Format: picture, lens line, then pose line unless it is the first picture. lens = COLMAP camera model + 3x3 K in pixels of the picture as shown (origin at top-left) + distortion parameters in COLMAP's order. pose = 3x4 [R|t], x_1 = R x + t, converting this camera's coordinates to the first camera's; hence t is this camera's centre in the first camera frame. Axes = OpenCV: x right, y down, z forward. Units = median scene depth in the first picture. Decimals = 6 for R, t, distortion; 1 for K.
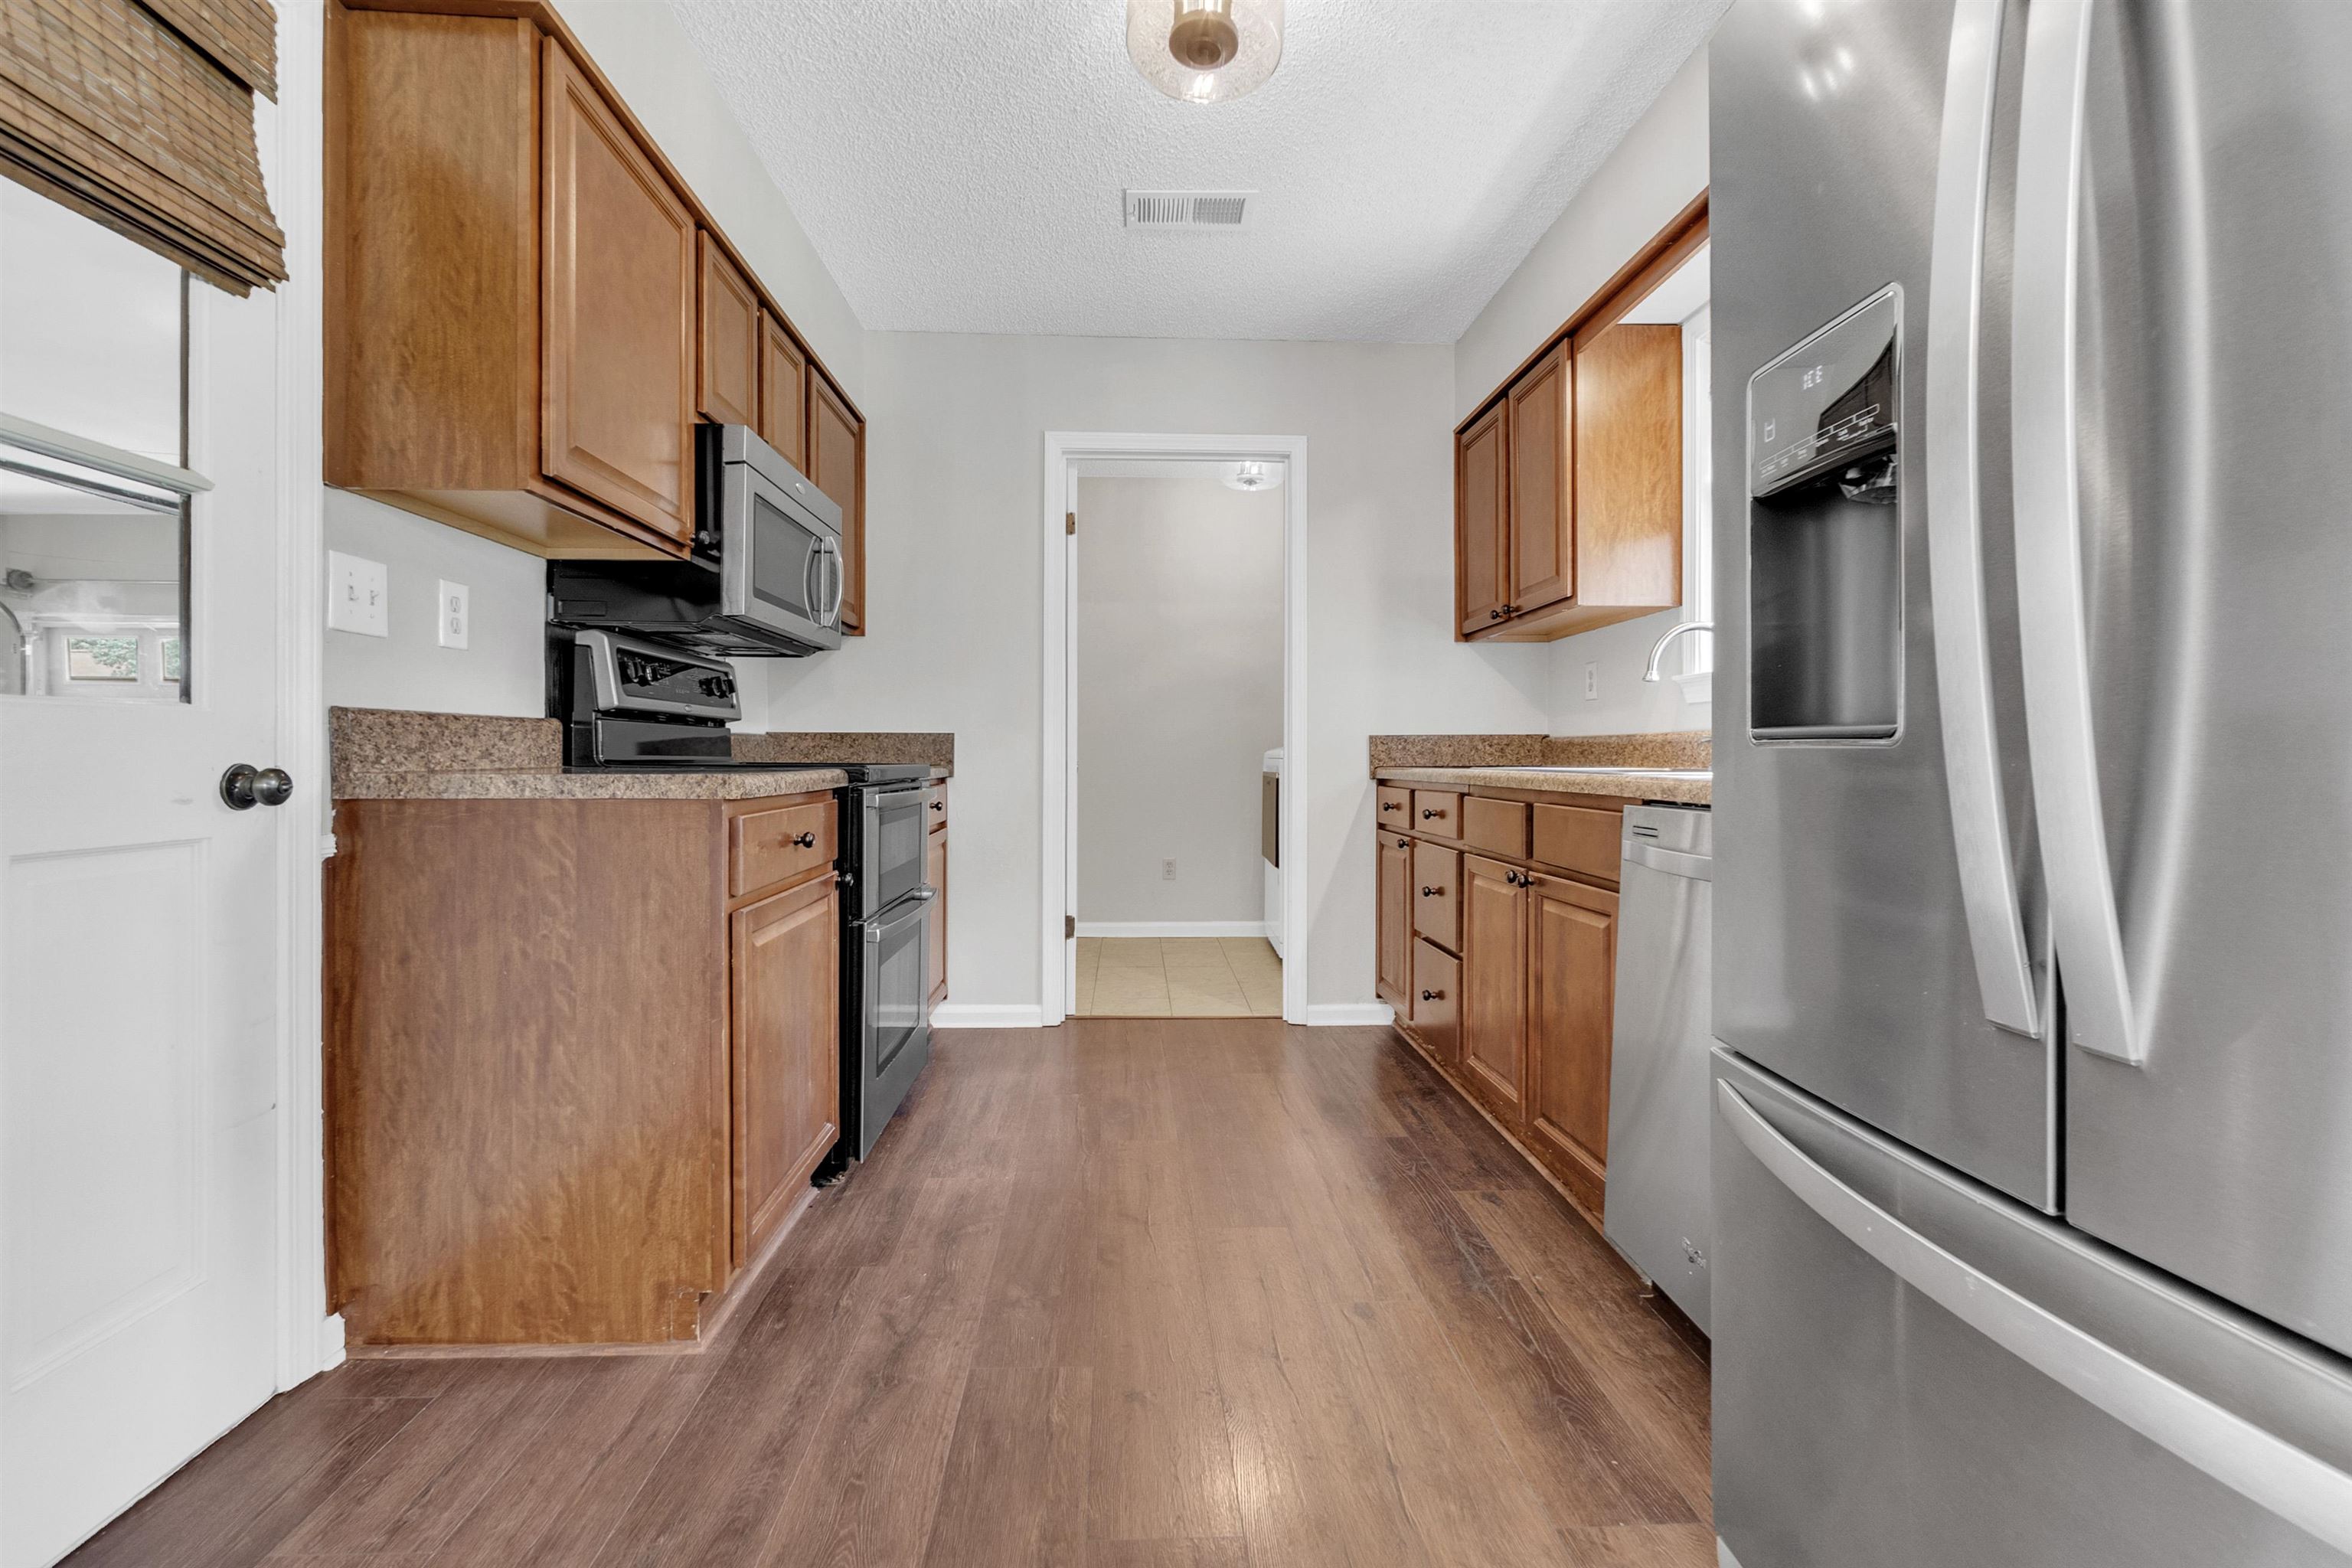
lens RADIAL K [[1018.5, 0, 1179.7], [0, 1018.5, 762.7], [0, 0, 1]] dist [0.000239, 0.000183]
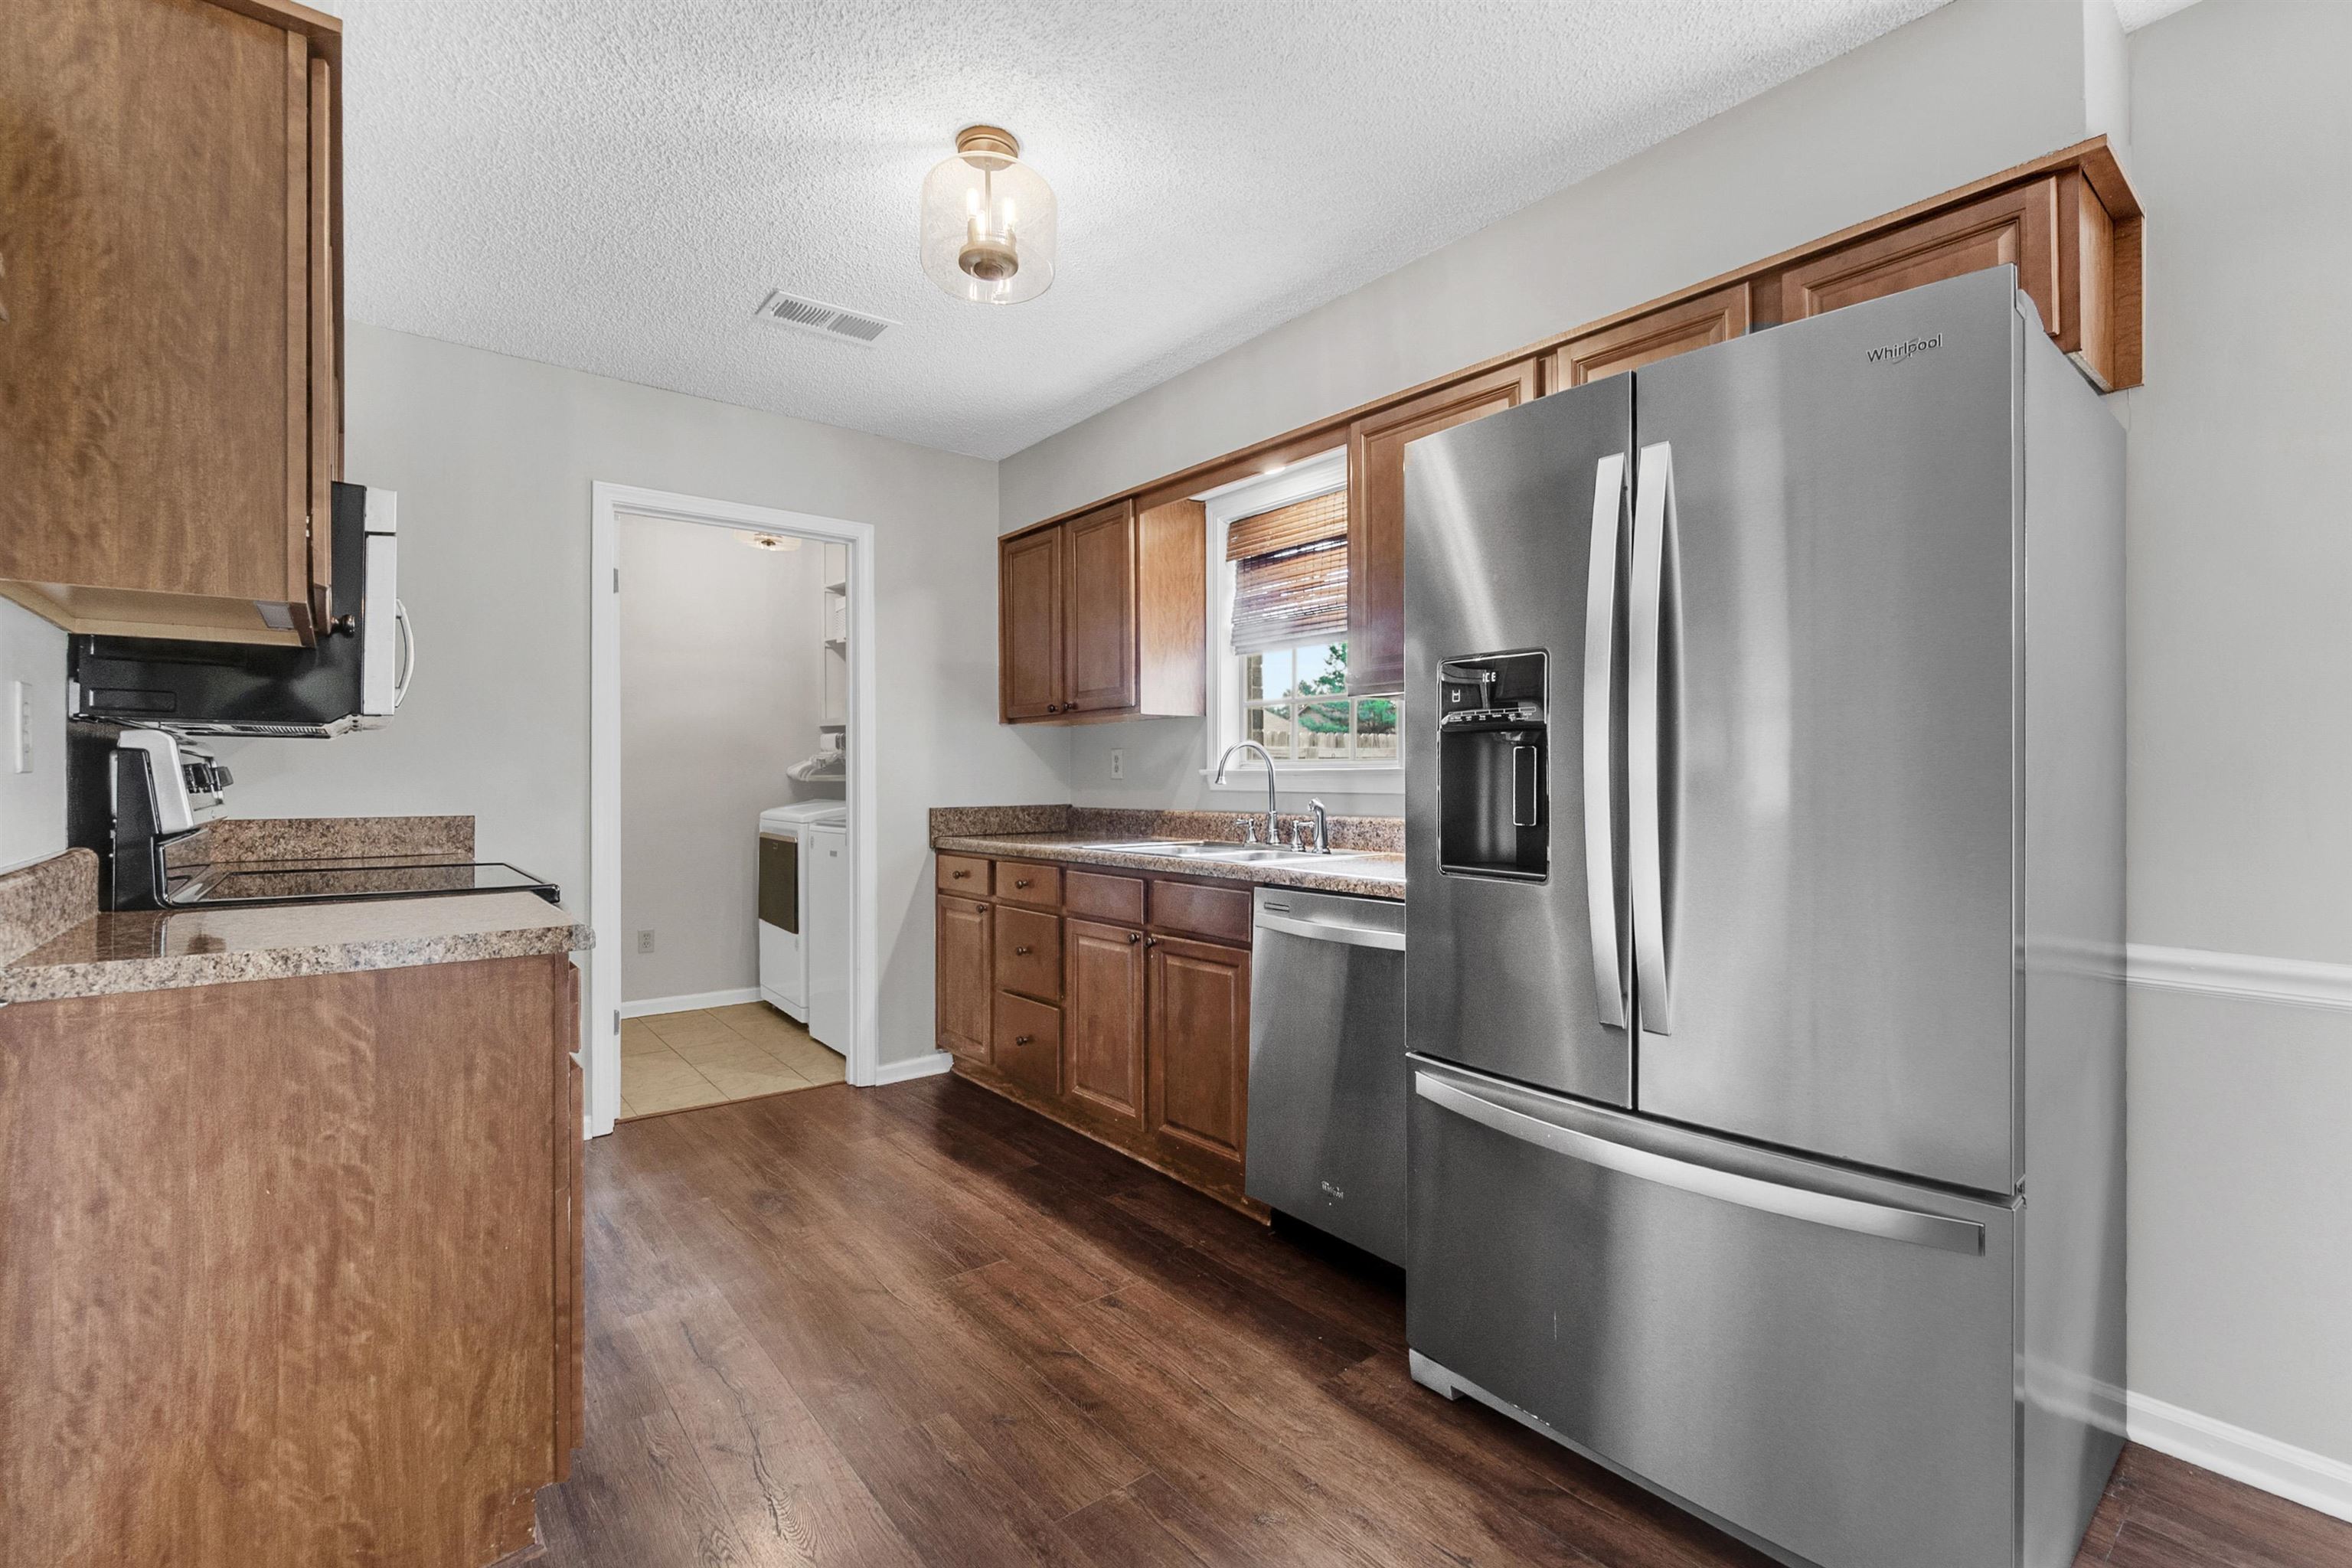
lens RADIAL K [[1030.1, 0, 1176.0], [0, 1030.1, 784.0], [0, 0, 1]] dist [0.000863, 0.000981]
pose [[0.809182, -0.004246, 0.587543, -0.554384], [0.004818, 0.999988, 0.000591, -0.116946], [-0.587539, 0.002353, 0.809193, -0.096289]]
